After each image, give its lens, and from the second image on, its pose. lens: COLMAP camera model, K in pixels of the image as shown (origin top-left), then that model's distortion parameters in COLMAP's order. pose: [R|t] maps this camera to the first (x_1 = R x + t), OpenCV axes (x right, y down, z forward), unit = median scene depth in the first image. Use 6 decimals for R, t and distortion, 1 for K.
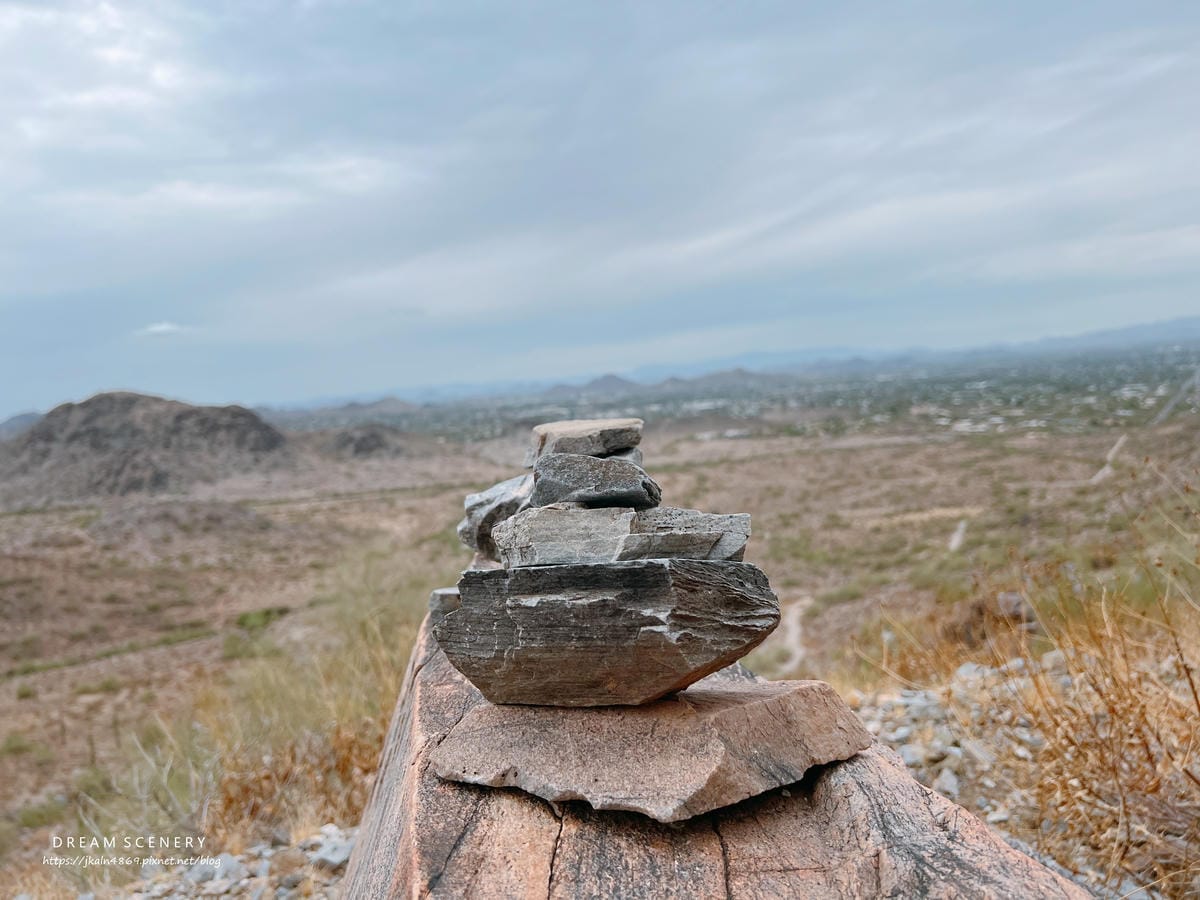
lens RADIAL K [[906.9, 0, 587.3], [0, 906.9, 445.8], [0, 0, 1]] dist [0.074741, -0.139634]
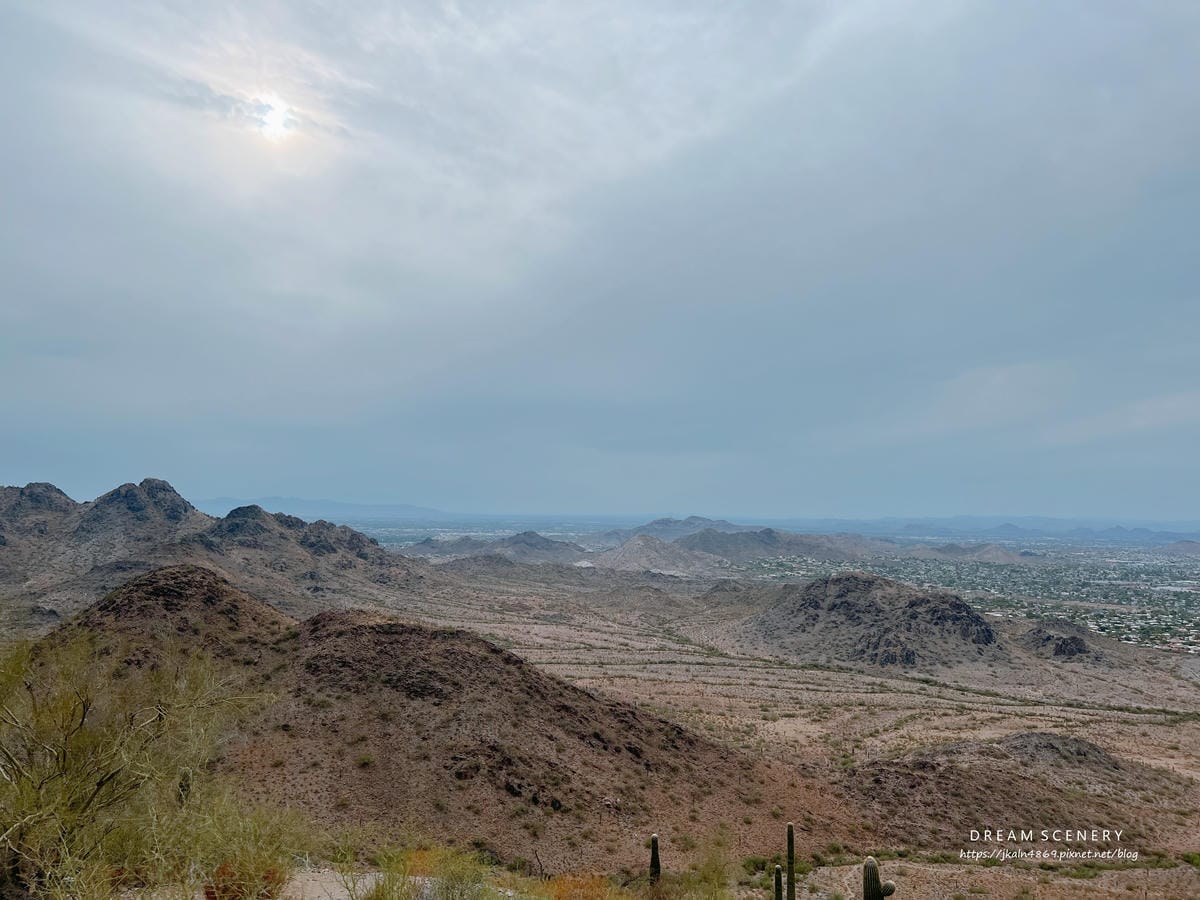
lens RADIAL K [[901.3, 0, 592.4], [0, 901.3, 451.9], [0, 0, 1]] dist [0.050627, -0.053690]
pose [[0.825799, 0.058773, -0.560894, -0.130200], [-0.125481, 0.988773, -0.081135, -0.090550], [0.549828, 0.137383, 0.823902, -0.354029]]
